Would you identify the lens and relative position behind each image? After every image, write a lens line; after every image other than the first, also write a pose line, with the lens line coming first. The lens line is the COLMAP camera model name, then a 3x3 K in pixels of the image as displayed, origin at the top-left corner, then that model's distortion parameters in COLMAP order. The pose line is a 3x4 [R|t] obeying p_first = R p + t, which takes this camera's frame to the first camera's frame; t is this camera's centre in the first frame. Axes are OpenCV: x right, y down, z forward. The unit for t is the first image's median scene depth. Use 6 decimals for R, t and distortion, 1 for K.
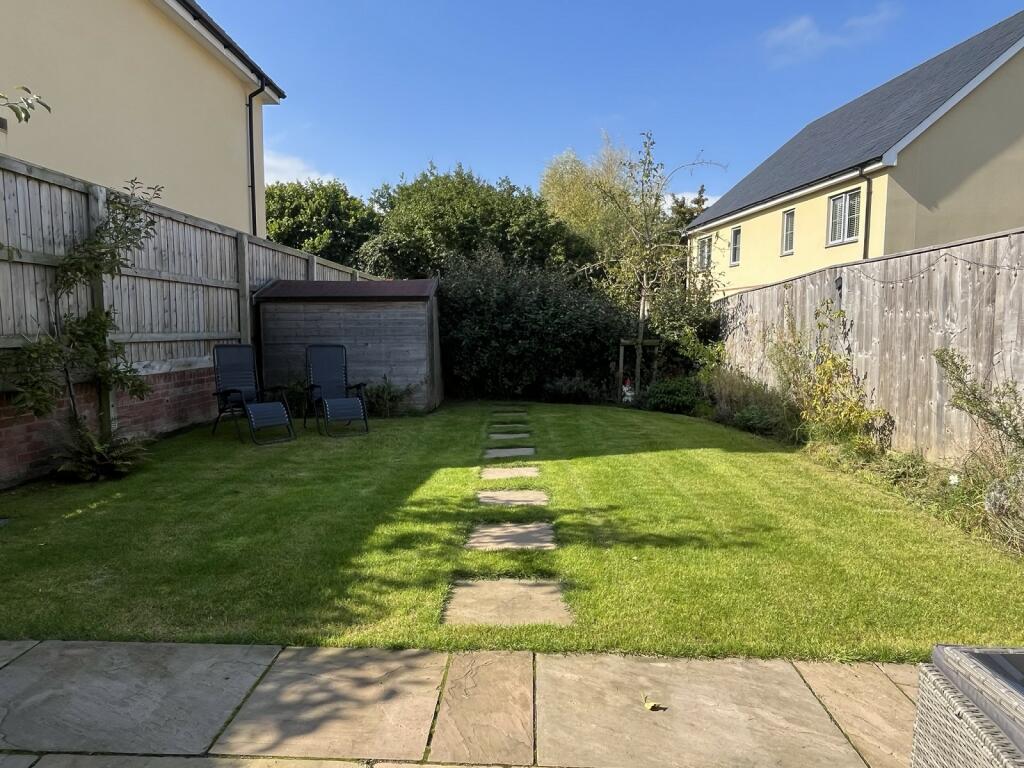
lens RADIAL K [[649.7, 0, 512.0], [0, 649.7, 384.0], [0, 0, 1]] dist [-0.001804, -0.003154]
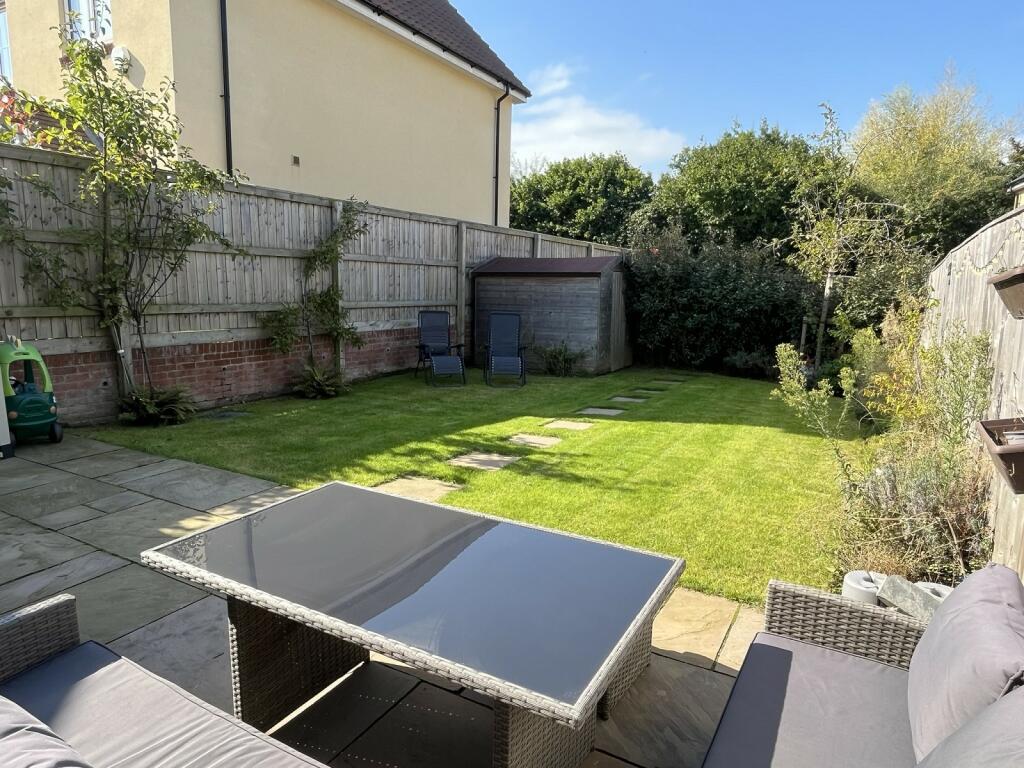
lens RADIAL K [[649.7, 0, 512.0], [0, 649.7, 384.0], [0, 0, 1]] dist [-0.001804, -0.003154]
pose [[0.882414, 0.087615, -0.462243, 0.424083], [-0.060079, 0.995448, 0.073990, -0.024644], [0.466622, -0.037519, 0.883661, -0.131408]]
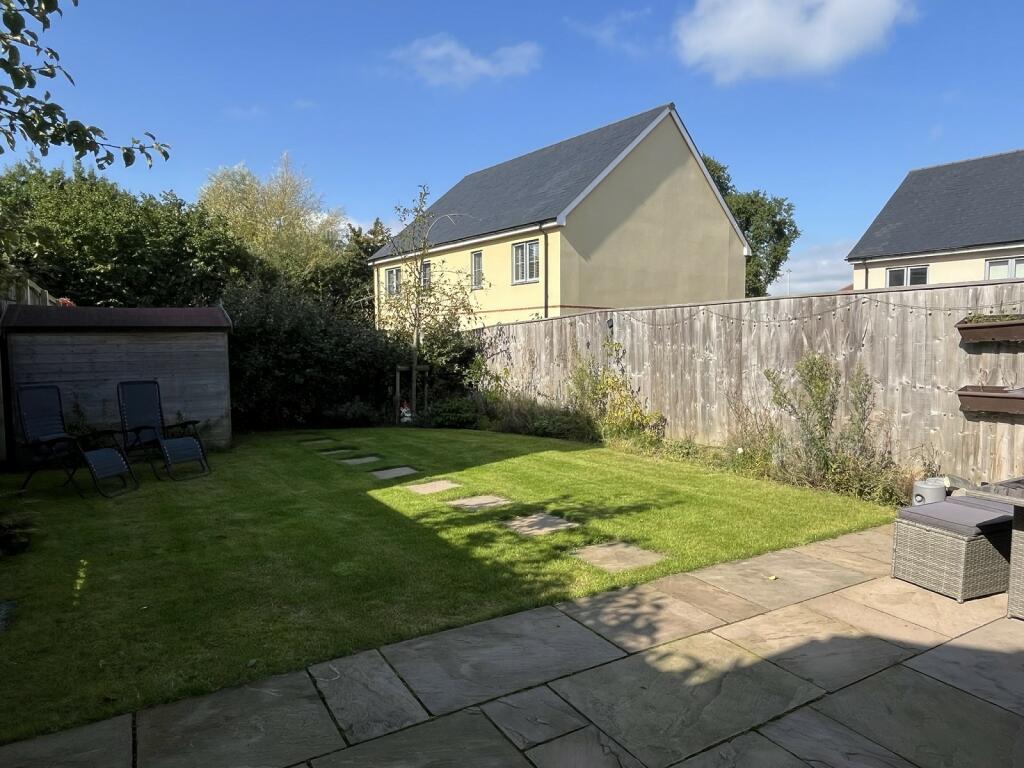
lens RADIAL K [[649.7, 0, 512.0], [0, 649.7, 384.0], [0, 0, 1]] dist [-0.001804, -0.003154]
pose [[0.844712, -0.040513, 0.533685, -0.449047], [0.056960, 0.998273, -0.014375, -0.019364], [-0.532181, 0.042541, 0.845561, -0.056263]]
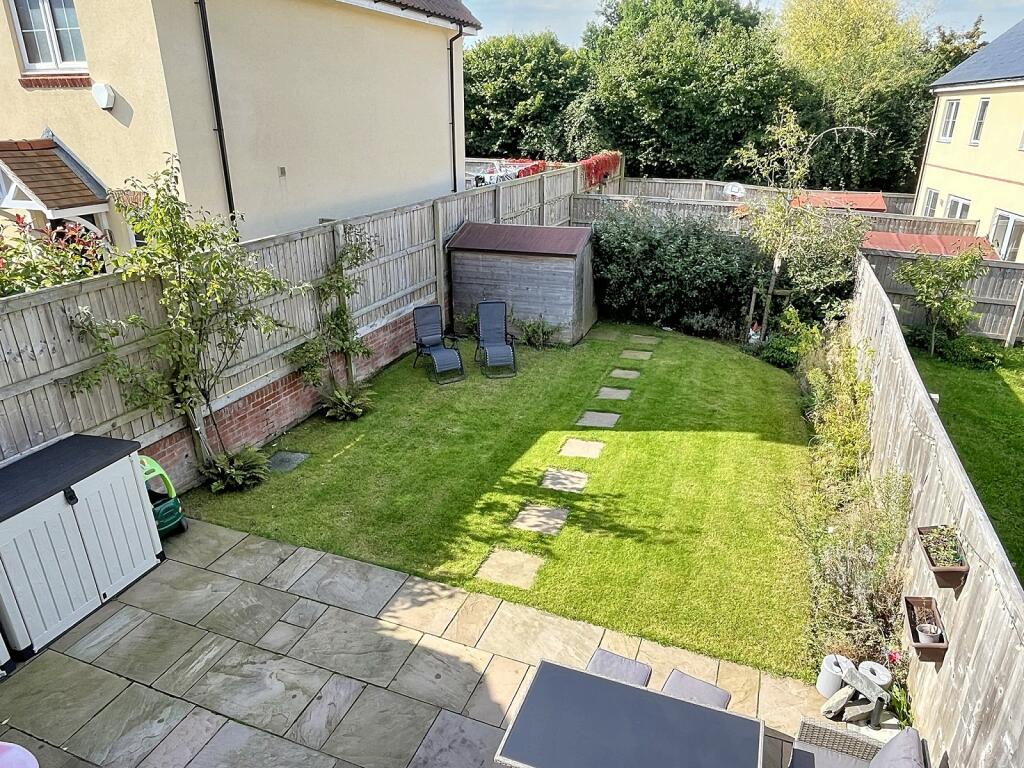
lens RADIAL K [[684.9, 0, 512.0], [0, 684.9, 384.0], [0, 0, 1]] dist [0.000252, -0.003568]
pose [[0.940644, 0.123100, -0.316283, 0.298118], [-0.027251, 0.956289, 0.291151, -0.421465], [0.338299, -0.265250, 0.902882, -0.411328]]
